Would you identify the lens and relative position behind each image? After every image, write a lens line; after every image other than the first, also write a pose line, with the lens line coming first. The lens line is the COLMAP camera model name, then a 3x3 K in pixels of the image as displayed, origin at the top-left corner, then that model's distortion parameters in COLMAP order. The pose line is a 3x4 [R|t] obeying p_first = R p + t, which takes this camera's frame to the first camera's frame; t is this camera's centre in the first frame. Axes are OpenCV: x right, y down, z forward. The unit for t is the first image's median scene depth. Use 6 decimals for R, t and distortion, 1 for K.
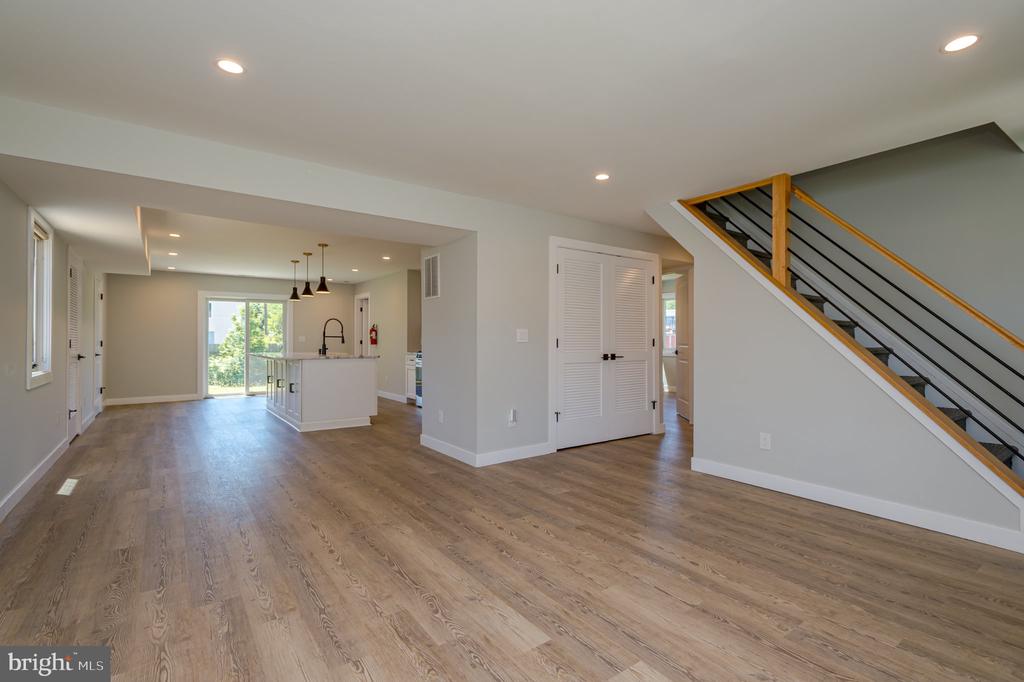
lens RADIAL K [[473.5, 0, 507.6], [0, 473.5, 333.7], [0, 0, 1]] dist [0.017123, -0.004138]
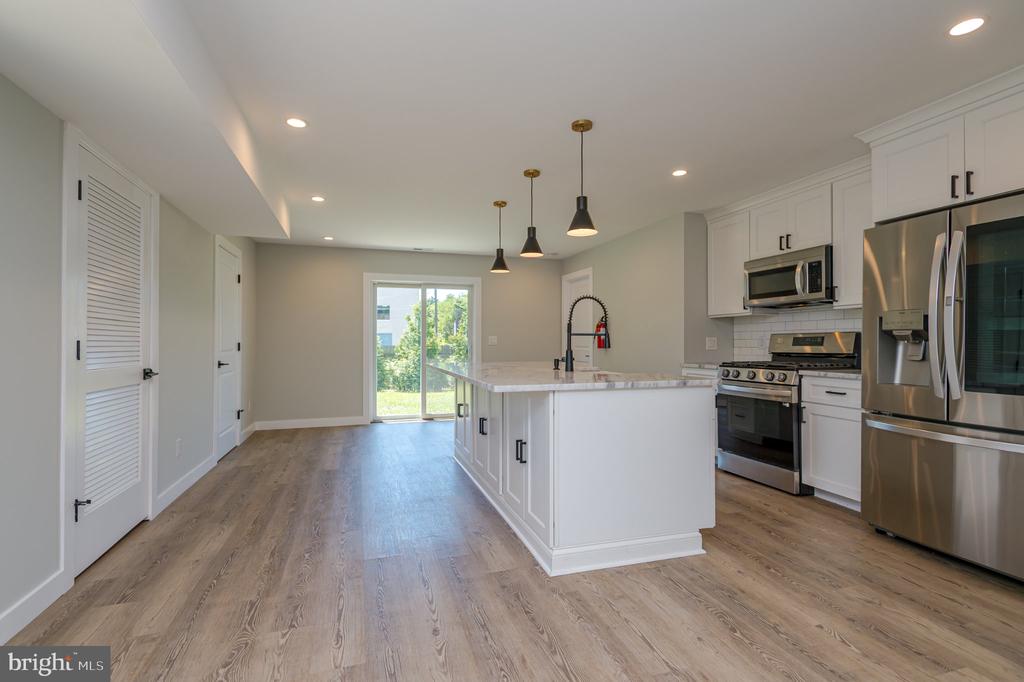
lens RADIAL K [[473.5, 0, 510.4], [0, 473.5, 334.7], [0, 0, 1]] dist [0.017123, -0.004138]
pose [[0.951948, -0.005688, -0.306208, -0.552961], [0.005464, 0.999984, -0.001589, 0.013681], [0.306212, -0.000160, 0.951963, 0.975931]]
